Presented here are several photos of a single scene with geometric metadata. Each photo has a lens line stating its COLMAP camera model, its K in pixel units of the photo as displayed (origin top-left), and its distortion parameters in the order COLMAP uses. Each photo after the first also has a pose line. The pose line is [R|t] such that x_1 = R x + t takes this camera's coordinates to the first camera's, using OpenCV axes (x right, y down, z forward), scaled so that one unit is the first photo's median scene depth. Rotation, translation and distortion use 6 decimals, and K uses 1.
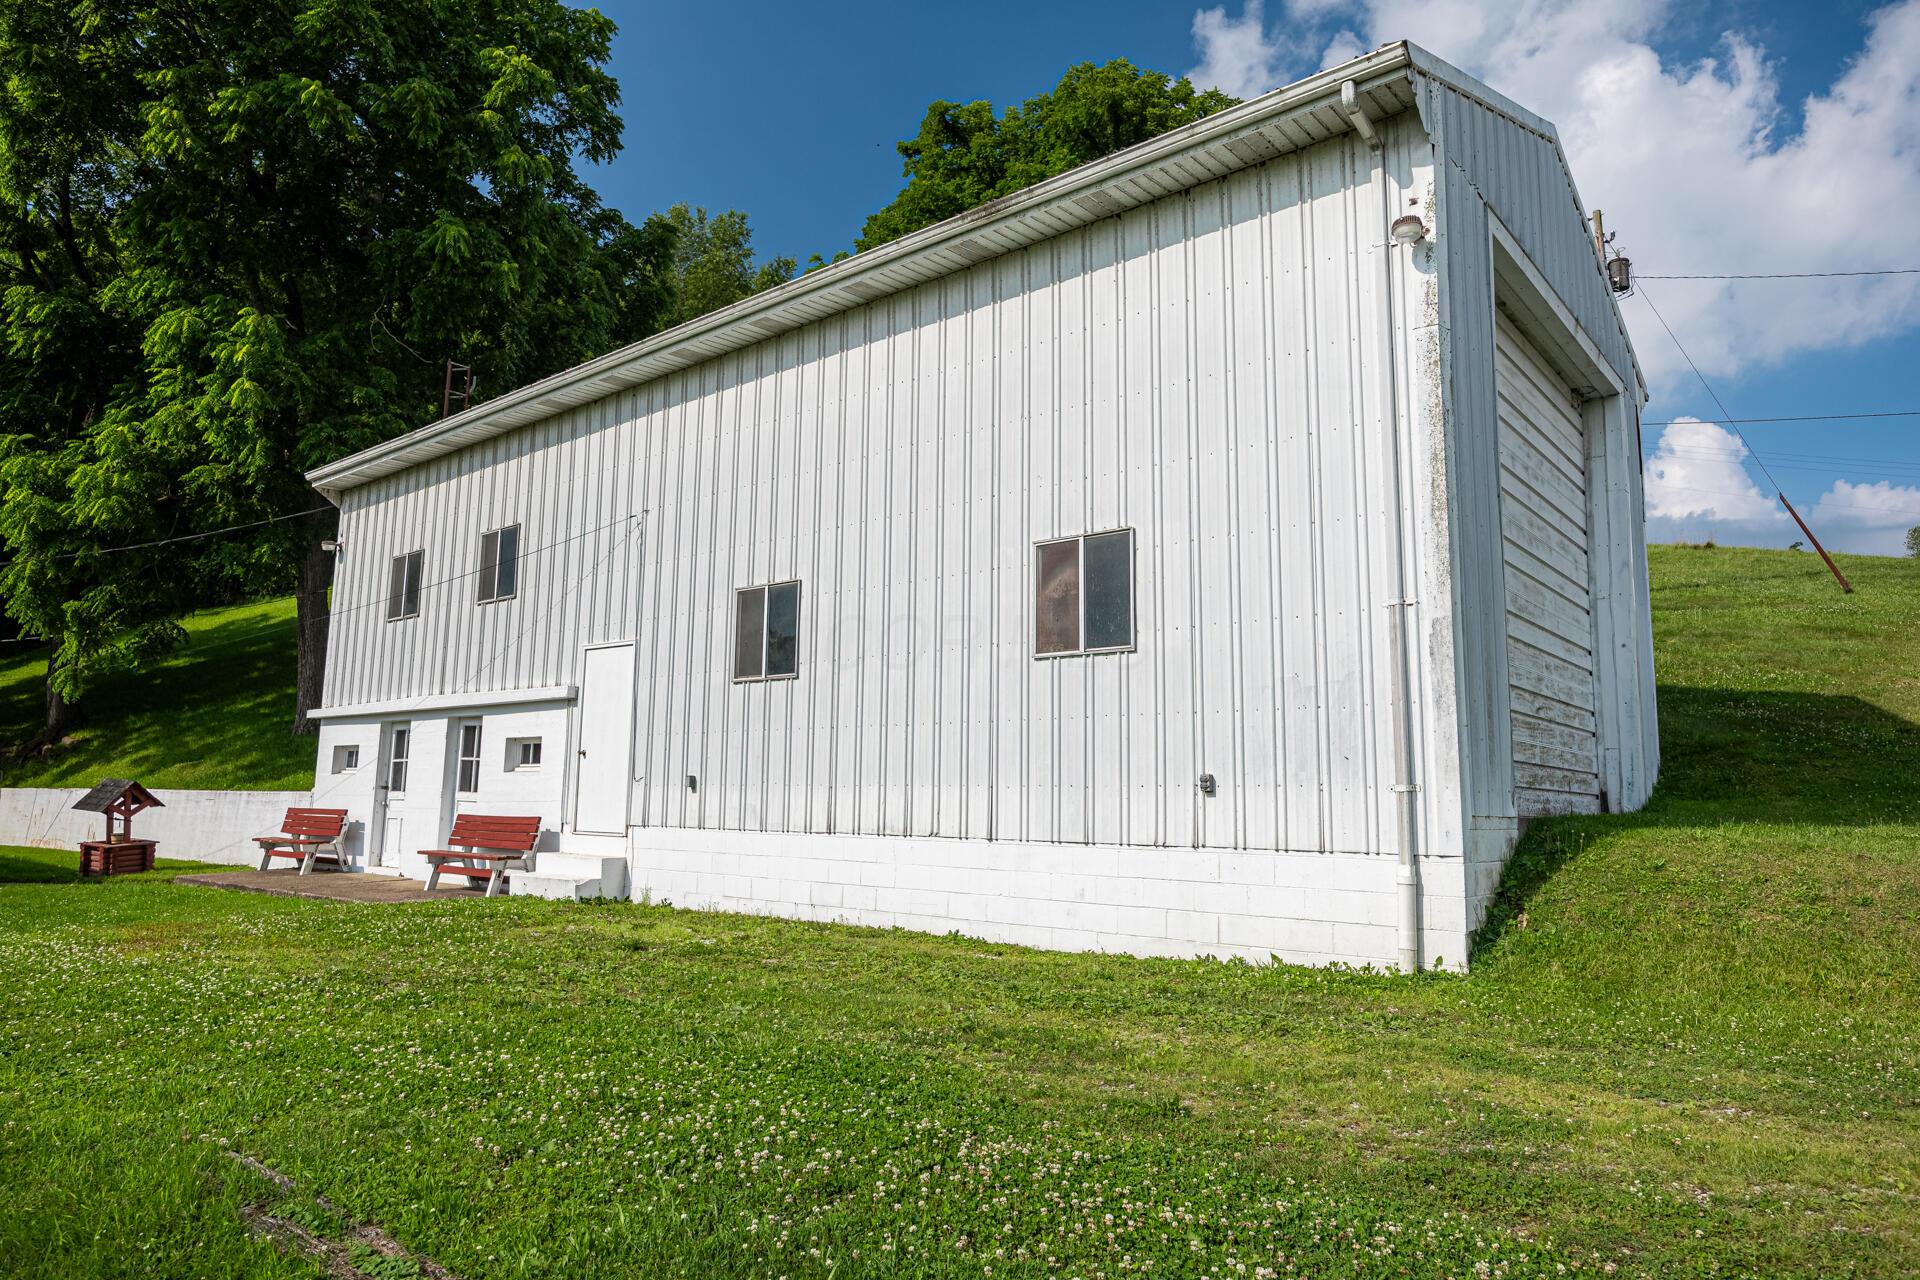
lens RADIAL K [[1264.9, 0, 960.0], [0, 1264.9, 640.0], [0, 0, 1]] dist [-0.036371, -0.000813]
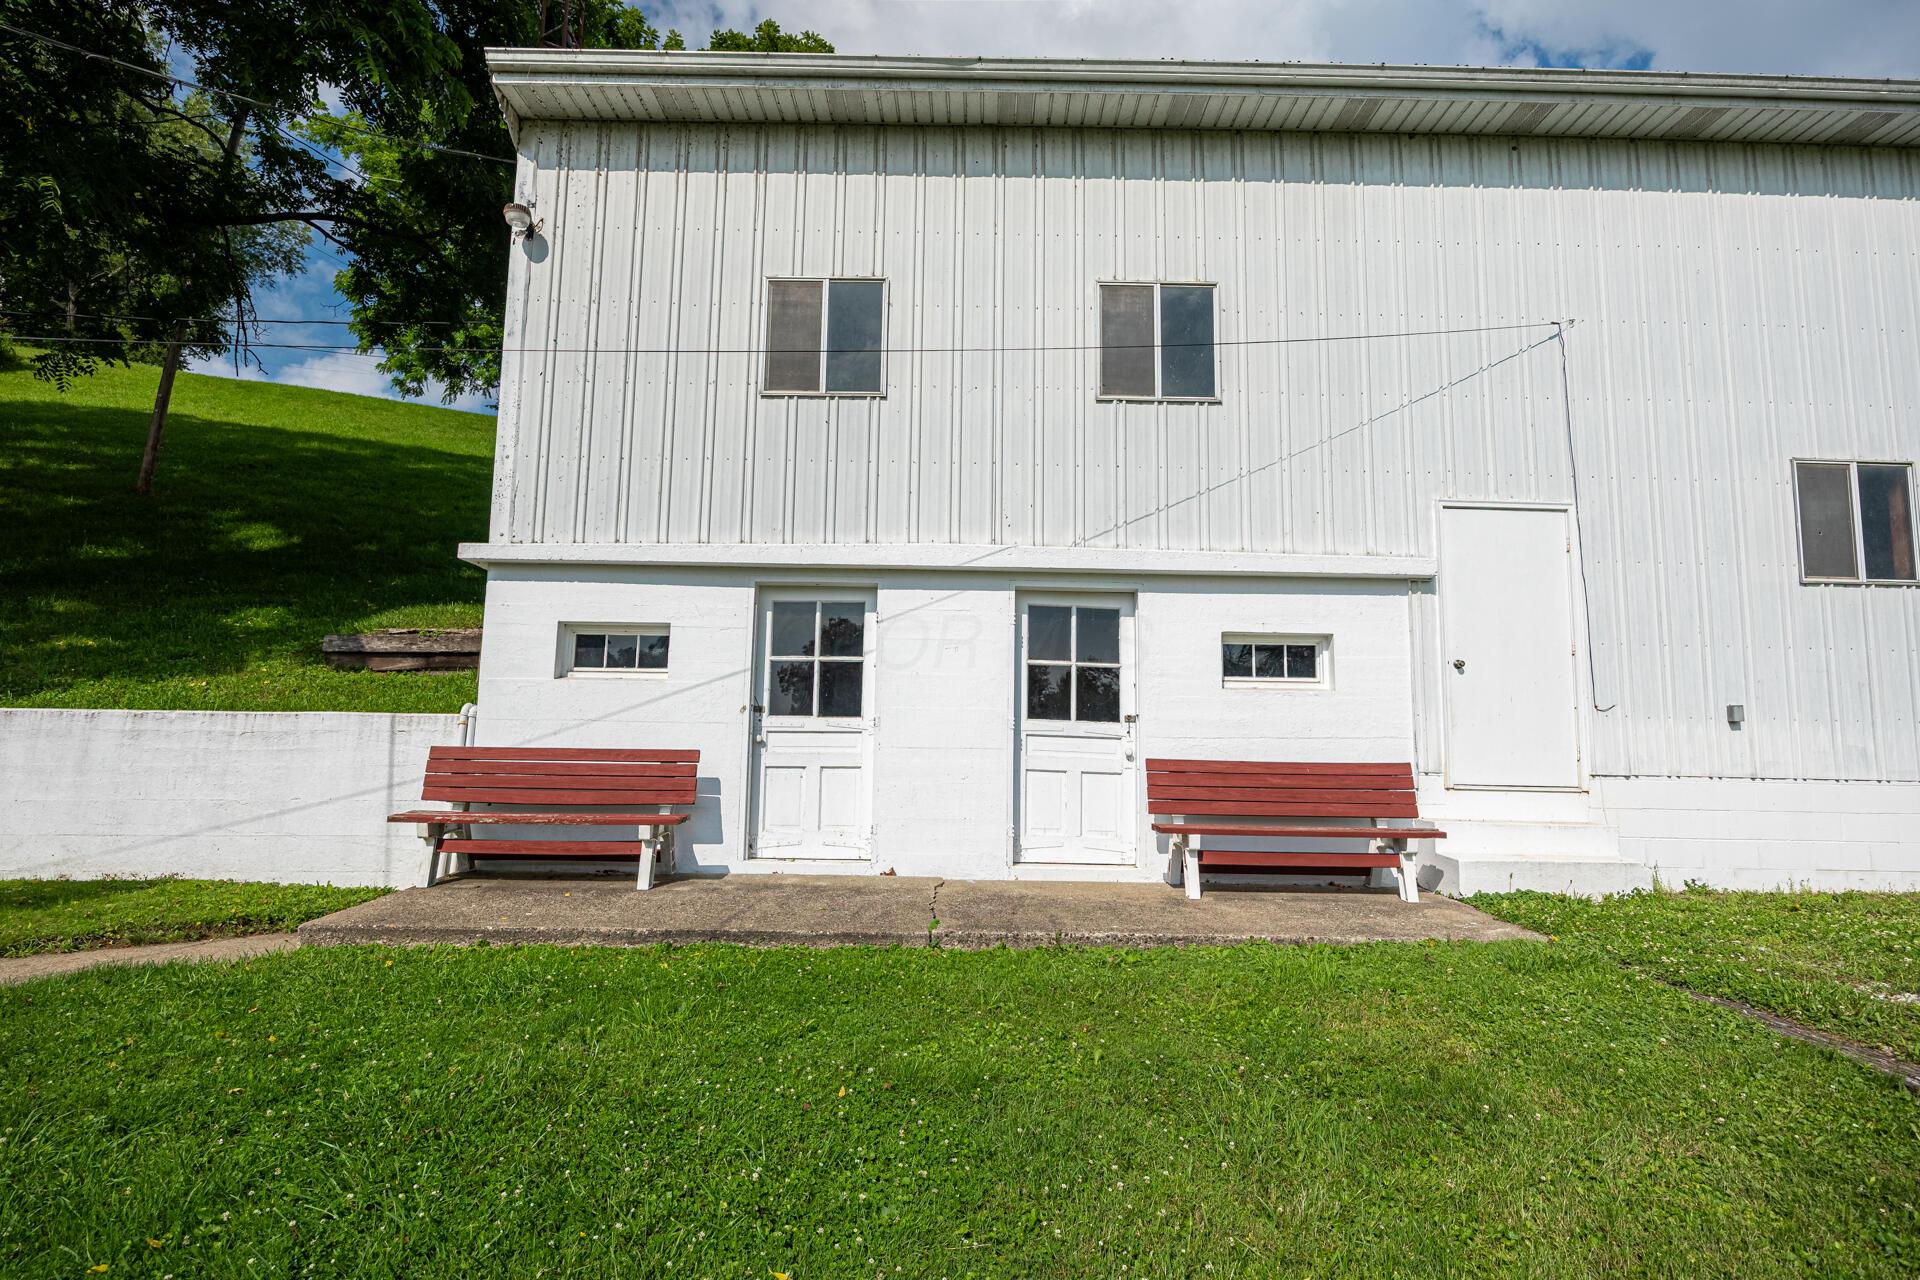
lens RADIAL K [[1071.4, 0, 960.0], [0, 1071.4, 640.0], [0, 0, 1]] dist [-0.002032, -0.000046]
pose [[0.755854, 0.056206, 0.652324, -0.696868], [-0.092954, 0.995429, 0.021938, 0.071459], [-0.648109, -0.077218, 0.757623, 0.607215]]
